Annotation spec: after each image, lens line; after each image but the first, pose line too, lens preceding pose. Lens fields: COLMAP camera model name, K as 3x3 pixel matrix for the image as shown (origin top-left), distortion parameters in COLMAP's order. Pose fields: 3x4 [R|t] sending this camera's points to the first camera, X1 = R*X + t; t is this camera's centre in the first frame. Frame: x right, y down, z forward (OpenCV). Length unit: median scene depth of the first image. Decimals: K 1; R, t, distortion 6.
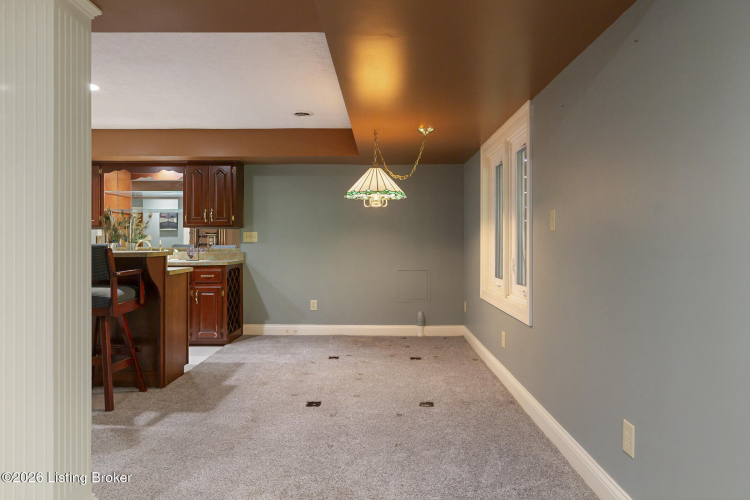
lens RADIAL K [[497.9, 0, 375.0], [0, 497.9, 247.3], [0, 0, 1]] dist [0.000223, 0.000044]
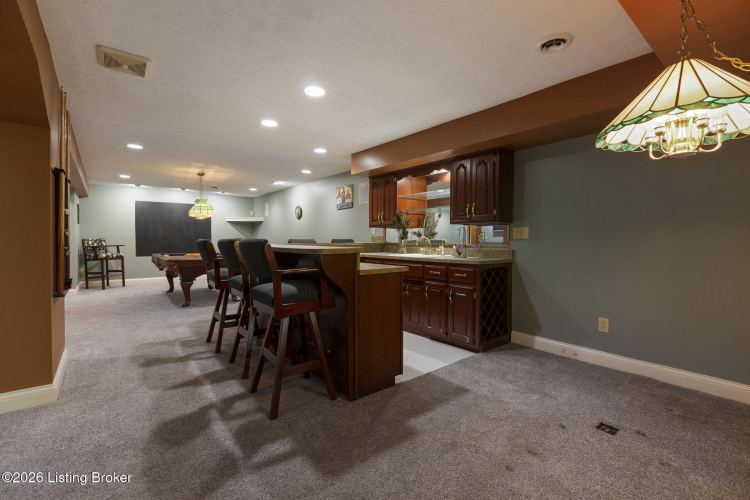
lens RADIAL K [[336.3, 0, 375.1], [0, 336.3, 245.4], [0, 0, 1]] dist [0.001523, -0.000330]
pose [[0.644552, 0.015634, -0.764401, 0.038557], [-0.012848, 0.999871, 0.009617, -0.001552], [0.764453, 0.003623, 0.644669, 0.442282]]
